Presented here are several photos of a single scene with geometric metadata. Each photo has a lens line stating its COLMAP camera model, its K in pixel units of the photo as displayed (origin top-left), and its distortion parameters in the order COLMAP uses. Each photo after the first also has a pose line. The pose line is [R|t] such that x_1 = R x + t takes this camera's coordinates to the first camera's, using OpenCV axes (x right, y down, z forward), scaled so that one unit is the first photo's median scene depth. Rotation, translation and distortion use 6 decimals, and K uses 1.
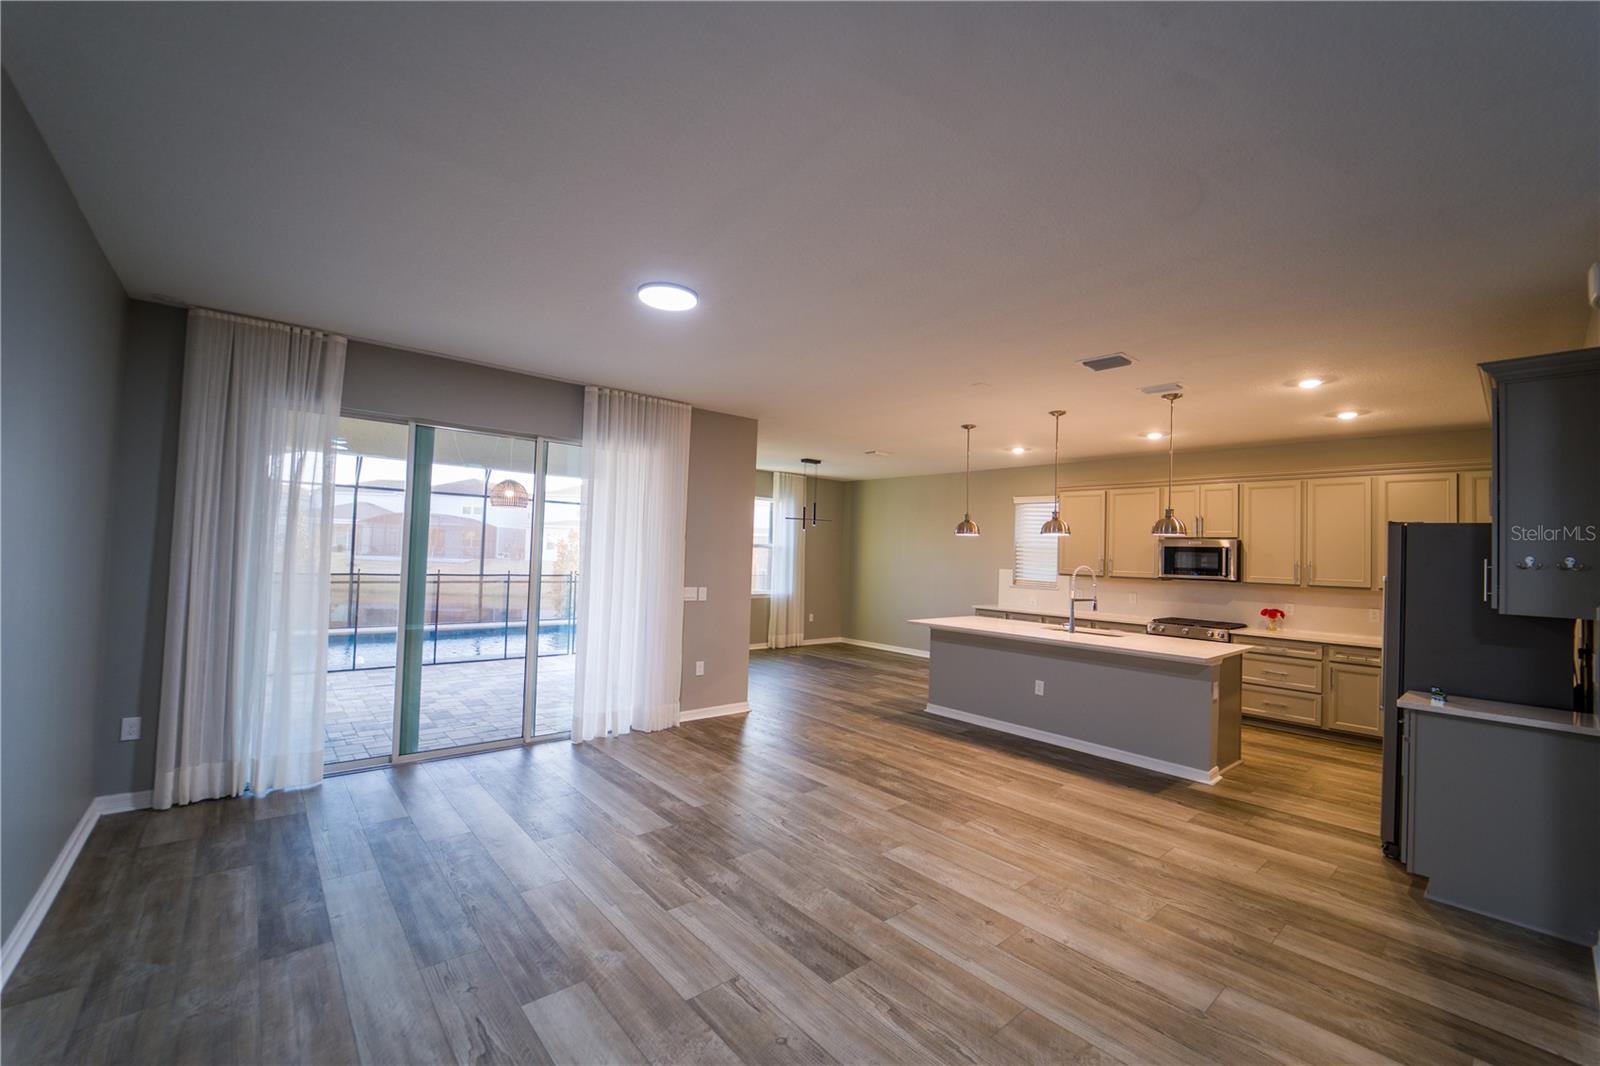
lens RADIAL K [[643.6, 0, 802.7], [0, 643.6, 532.7], [0, 0, 1]] dist [-0.025913, 0.002197]
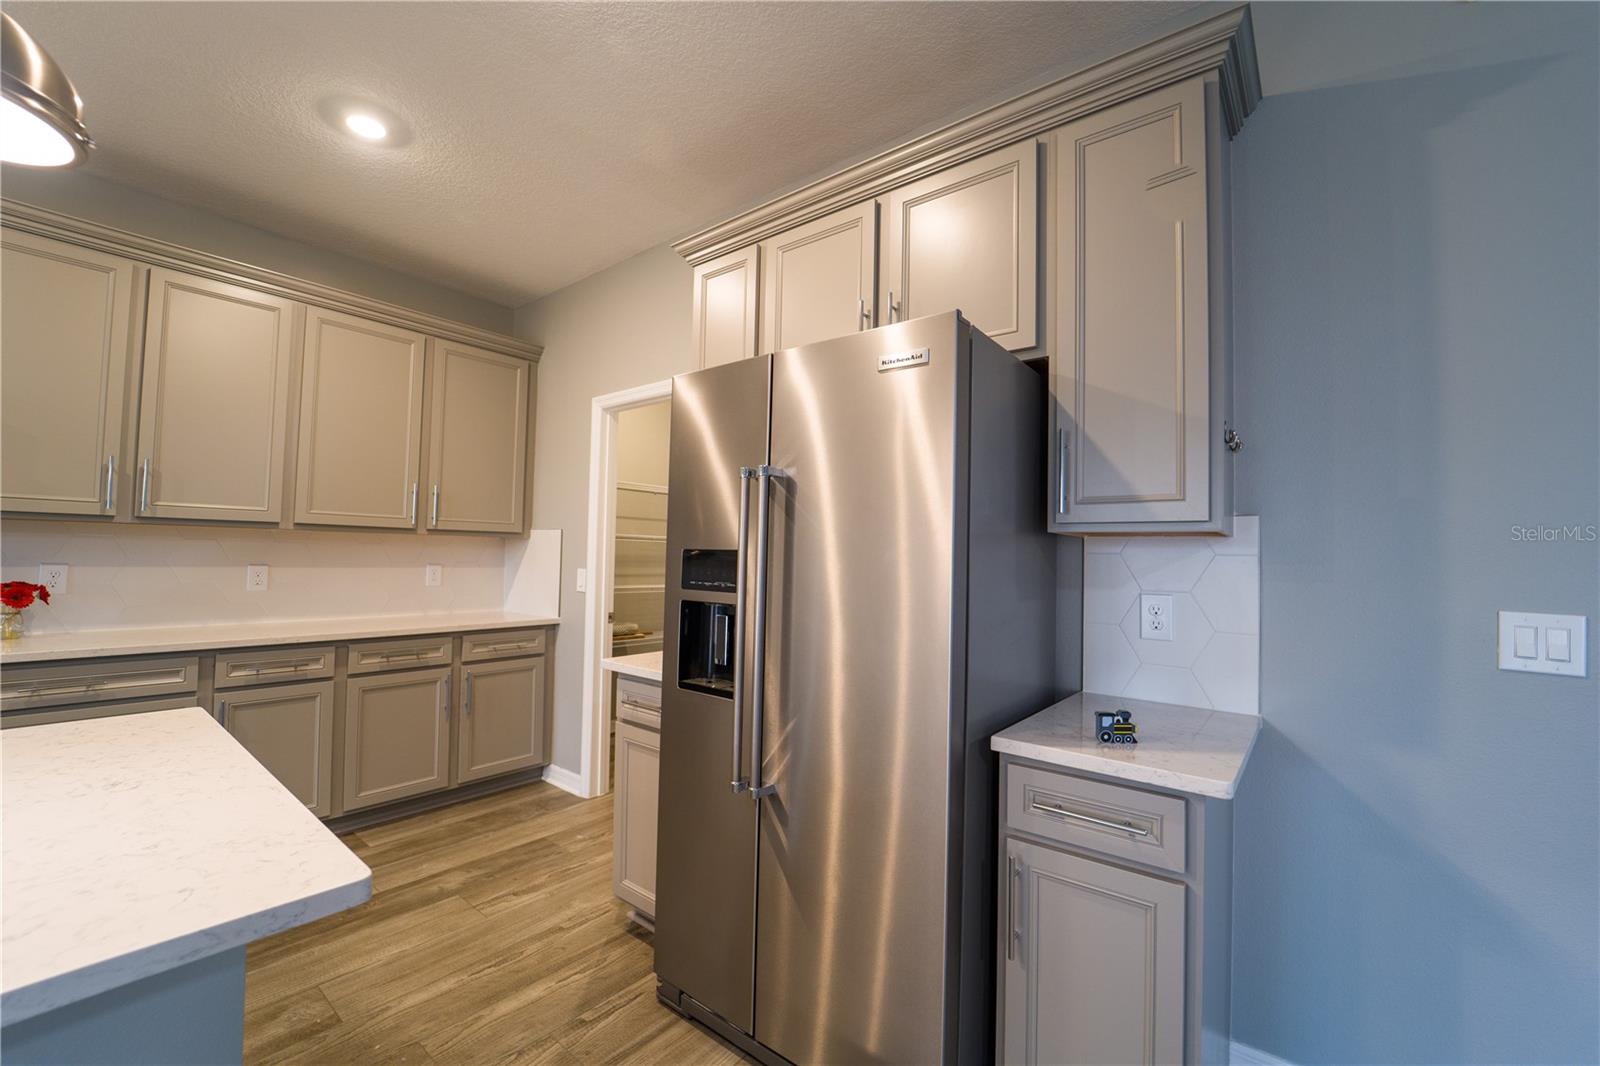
lens RADIAL K [[643.6, 0, 797.3], [0, 643.6, 533.6], [0, 0, 1]] dist [-0.025913, 0.002197]
pose [[-0.175659, 0.004968, 0.984439, 0.381885], [-0.052638, 0.998509, -0.014432, 0.091612], [-0.983043, -0.054354, -0.175135, 0.768646]]
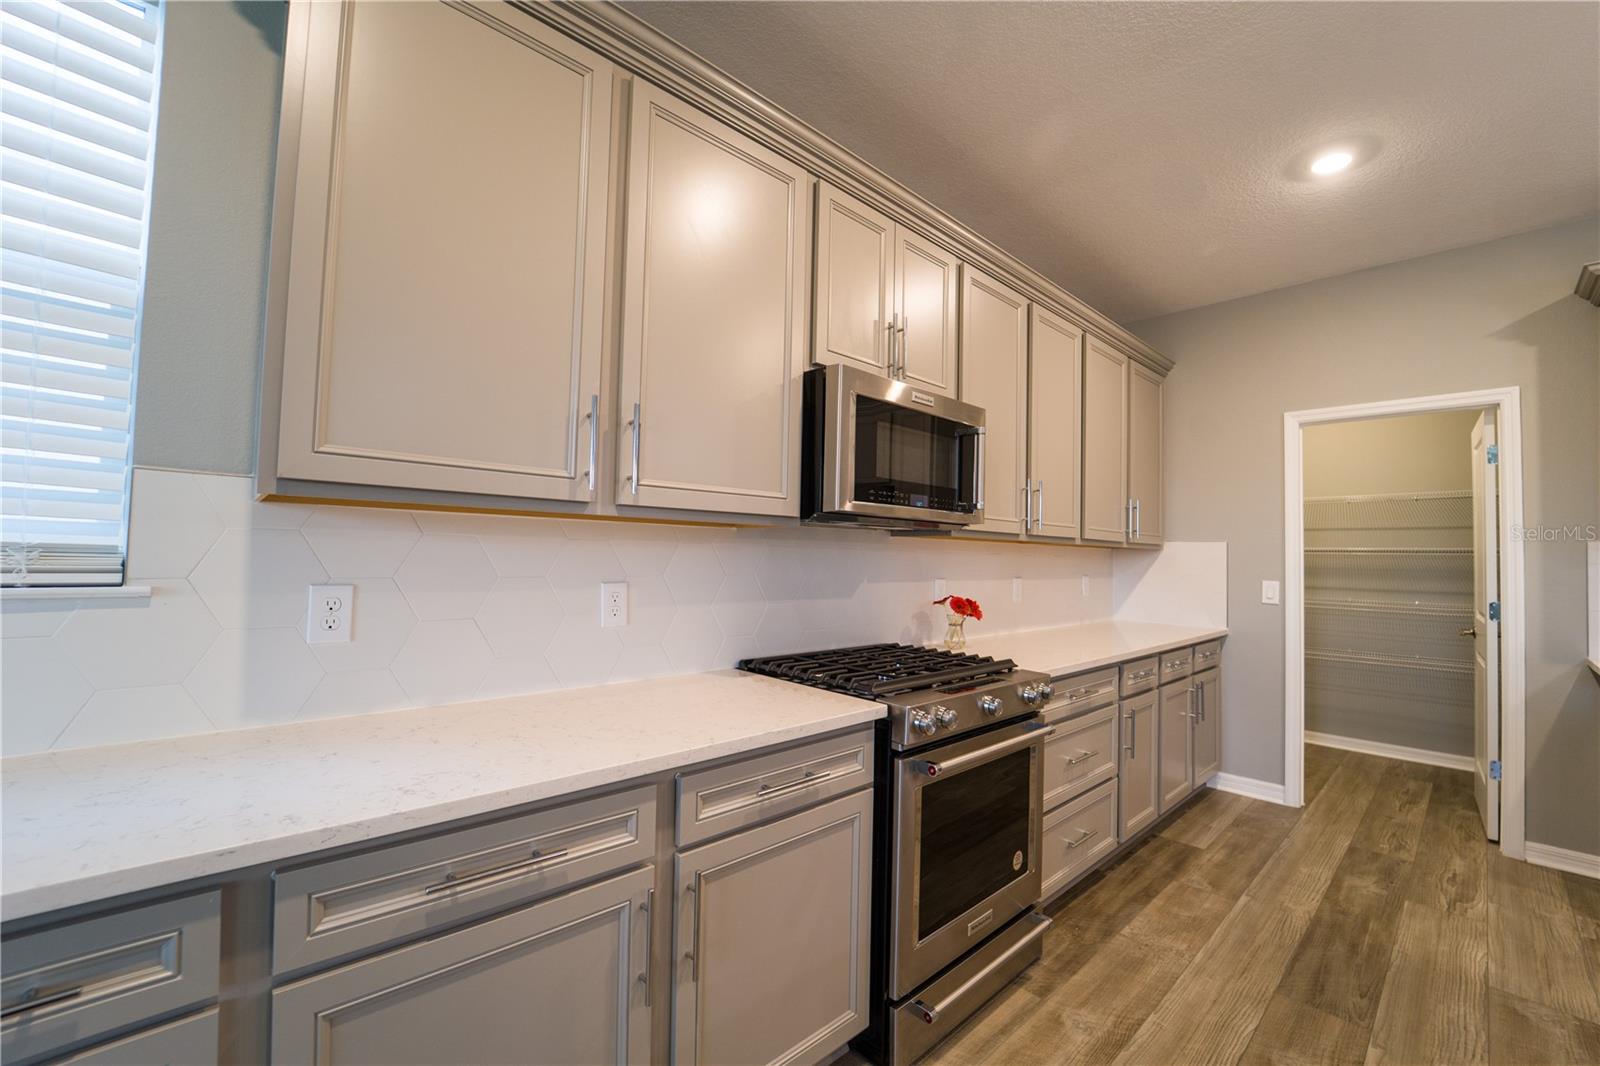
lens RADIAL K [[643.6, 0, 798.7], [0, 643.6, 531.5], [0, 0, 1]] dist [-0.025913, 0.002197]
pose [[-0.024158, 0.011748, 0.999639, 0.419730], [-0.049752, 0.998678, -0.012939, 0.112375], [-0.998469, -0.050047, -0.023541, 1.414296]]
